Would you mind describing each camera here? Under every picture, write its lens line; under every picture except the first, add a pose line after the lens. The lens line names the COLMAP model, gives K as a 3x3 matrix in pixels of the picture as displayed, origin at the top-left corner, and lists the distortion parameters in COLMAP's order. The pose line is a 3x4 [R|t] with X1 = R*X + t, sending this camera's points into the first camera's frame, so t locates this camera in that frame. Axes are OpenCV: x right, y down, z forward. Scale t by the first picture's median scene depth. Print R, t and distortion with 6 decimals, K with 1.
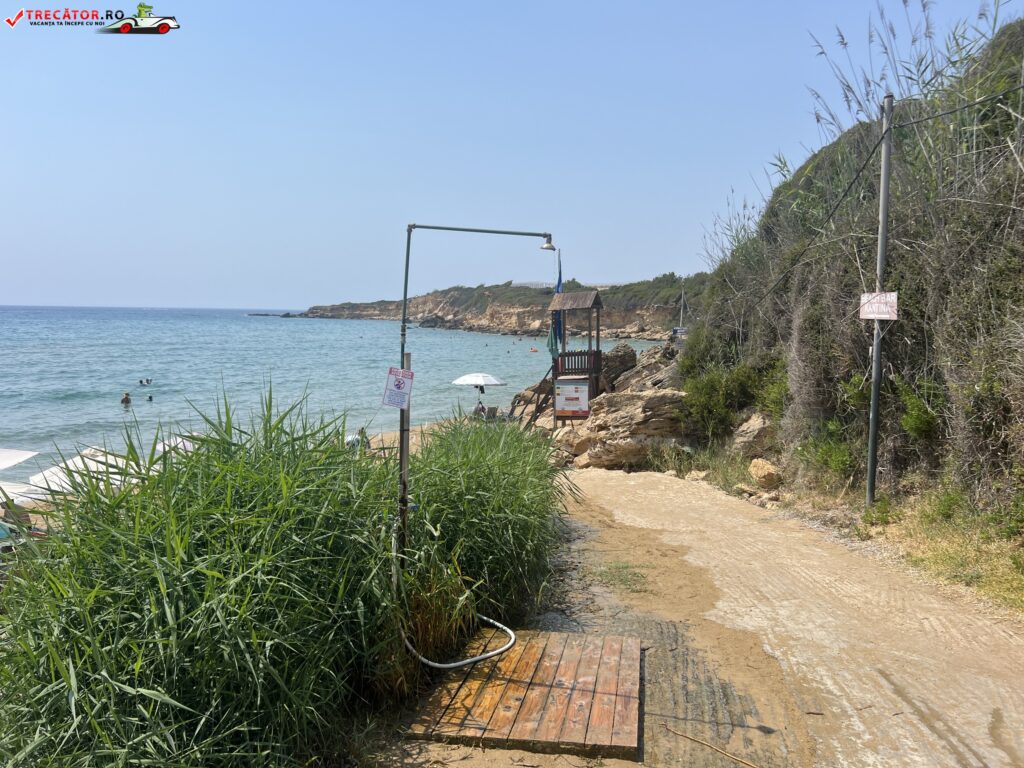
lens RADIAL K [[778.1, 0, 509.7], [0, 778.1, 381.8], [0, 0, 1]] dist [0.037786, -0.043112]
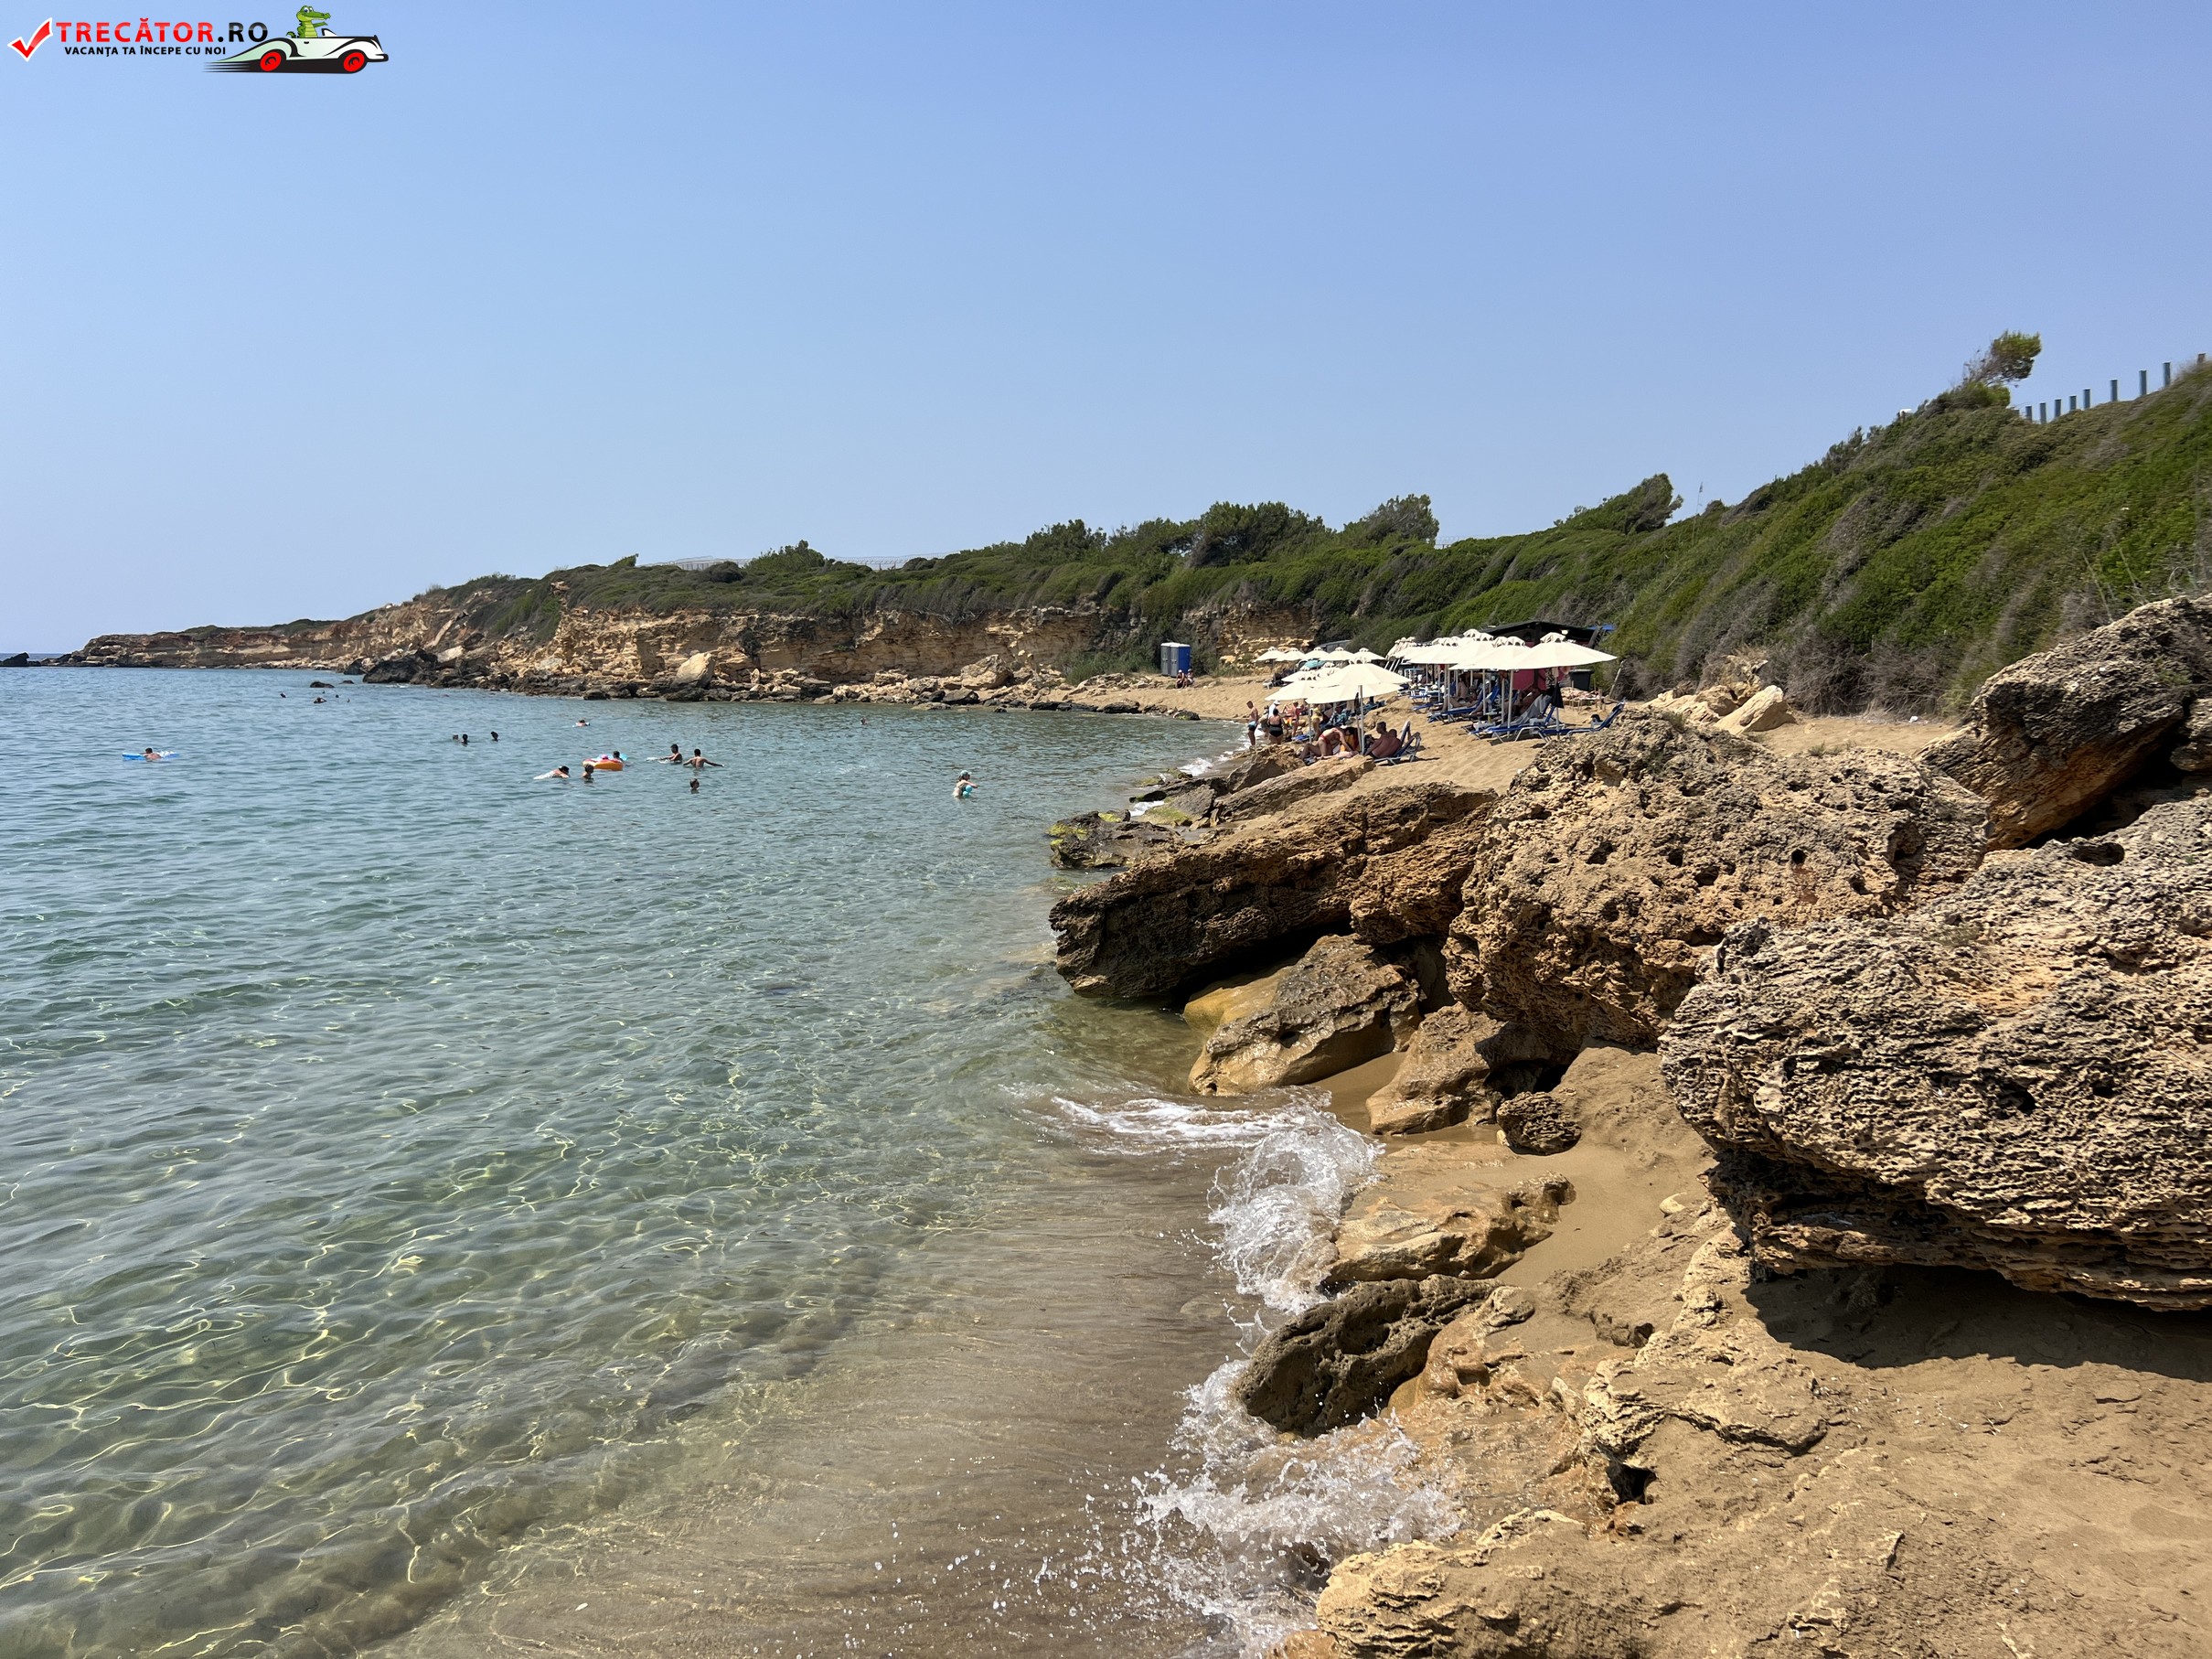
lens RADIAL K [[1680.8, 0, 1088.2], [0, 1680.8, 836.0], [0, 0, 1]] dist [0.037786, -0.043112]
pose [[0.969392, -0.034598, 0.243068, 0.017120], [0.030101, 0.999301, 0.022190, -0.010548], [-0.243665, -0.014195, 0.969755, 0.229992]]
